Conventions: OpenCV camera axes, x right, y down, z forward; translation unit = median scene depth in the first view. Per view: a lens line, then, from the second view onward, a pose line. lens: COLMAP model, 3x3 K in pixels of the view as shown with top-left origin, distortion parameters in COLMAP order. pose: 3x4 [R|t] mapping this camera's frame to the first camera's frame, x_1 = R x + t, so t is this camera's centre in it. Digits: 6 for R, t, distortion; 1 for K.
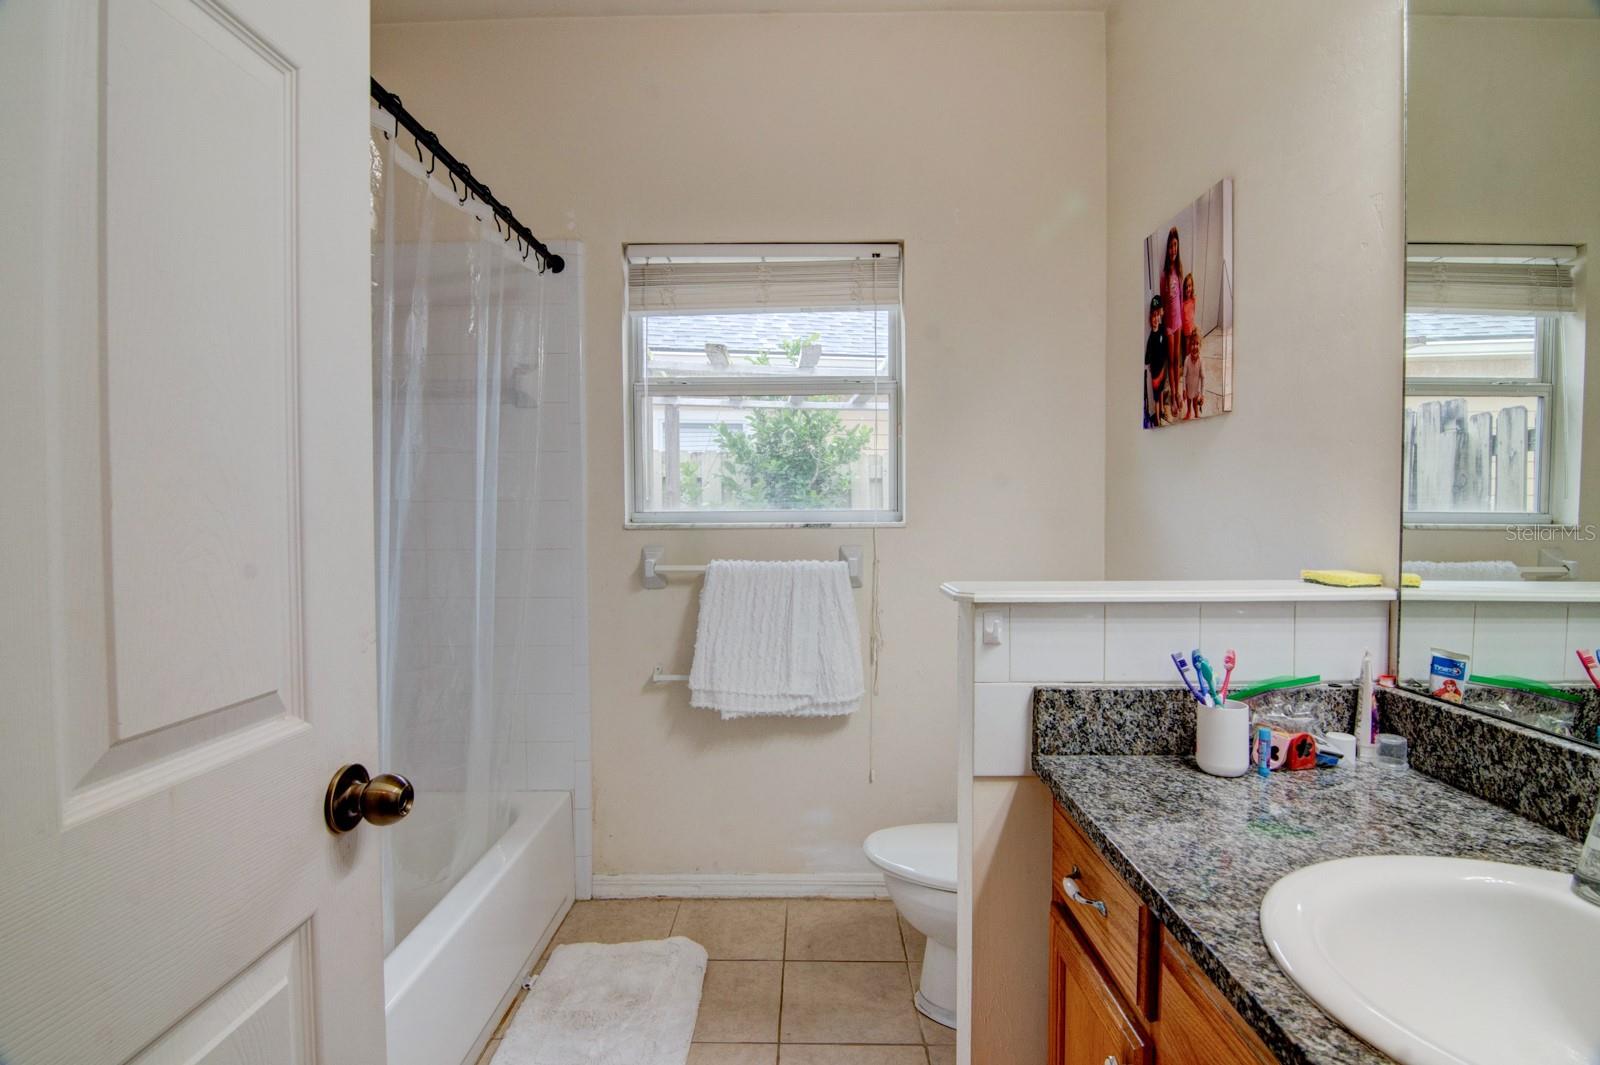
lens RADIAL K [[788.2, 0, 799.9], [0, 788.2, 530.0], [0, 0, 1]] dist [-0.005608, -0.011531]
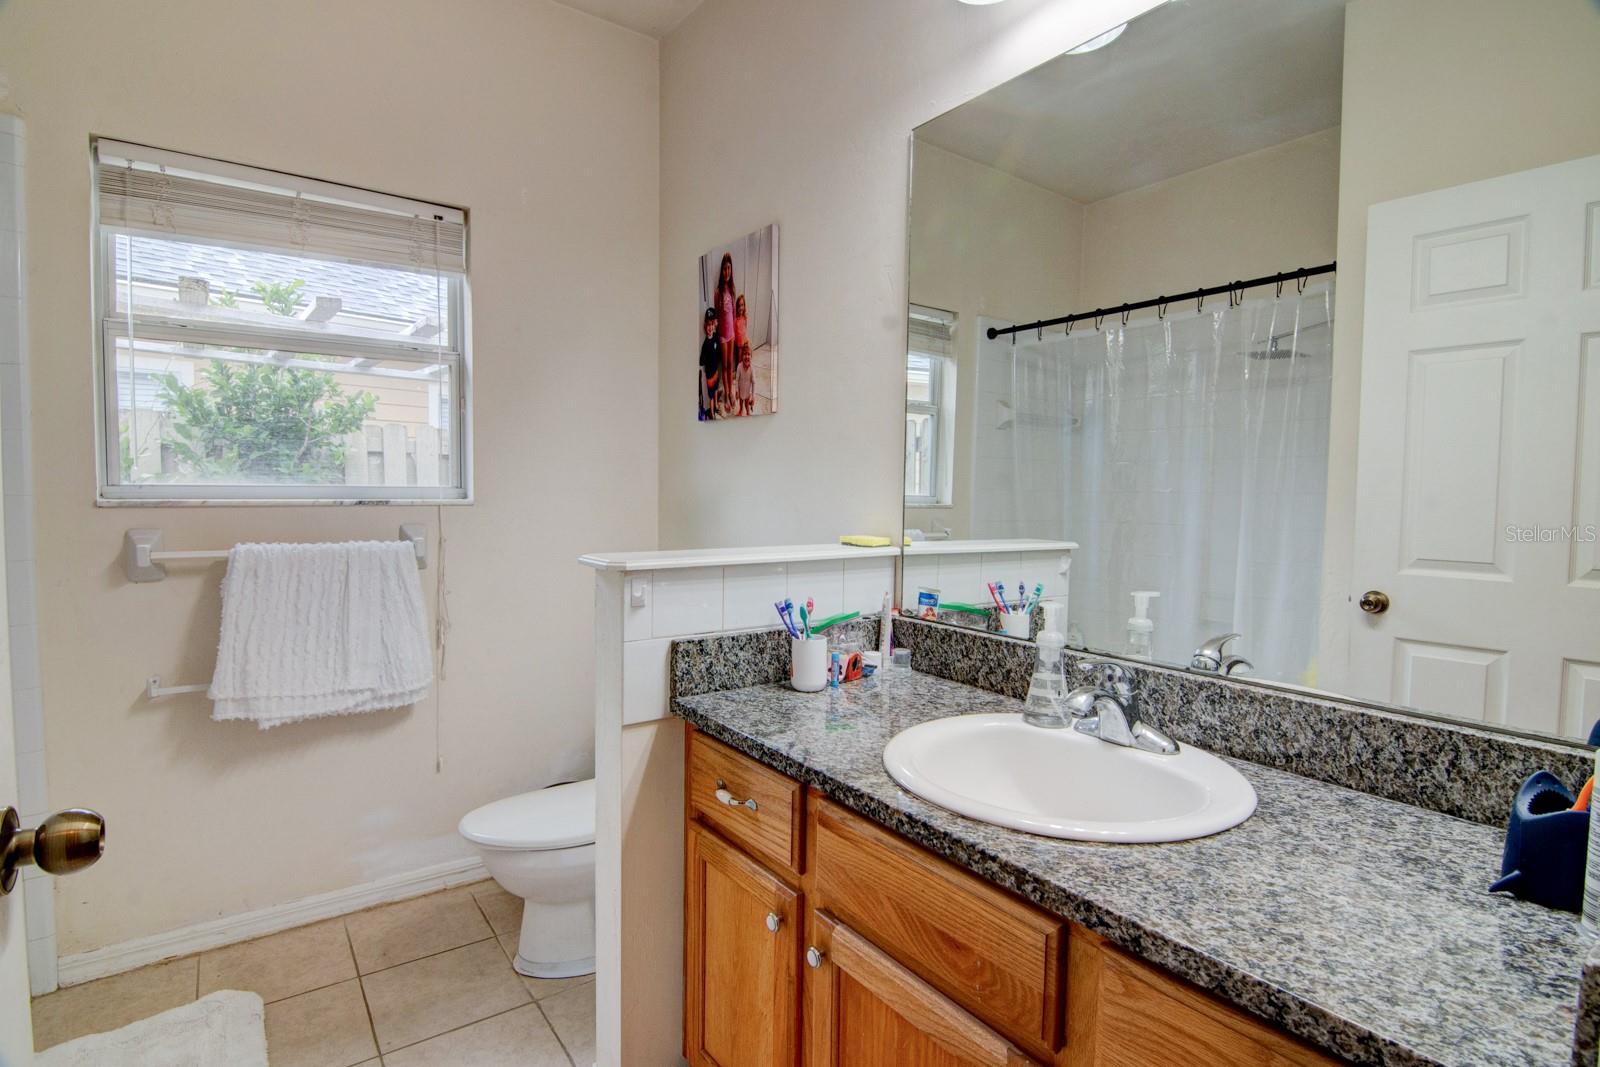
lens RADIAL K [[788.2, 0, 789.5], [0, 788.2, 531.6], [0, 0, 1]] dist [-0.005608, -0.011531]
pose [[0.802628, -0.018108, 0.596205, -0.159114], [0.001783, 0.999607, 0.027960, 0.003620], [-0.596478, -0.021379, 0.802345, -0.021763]]
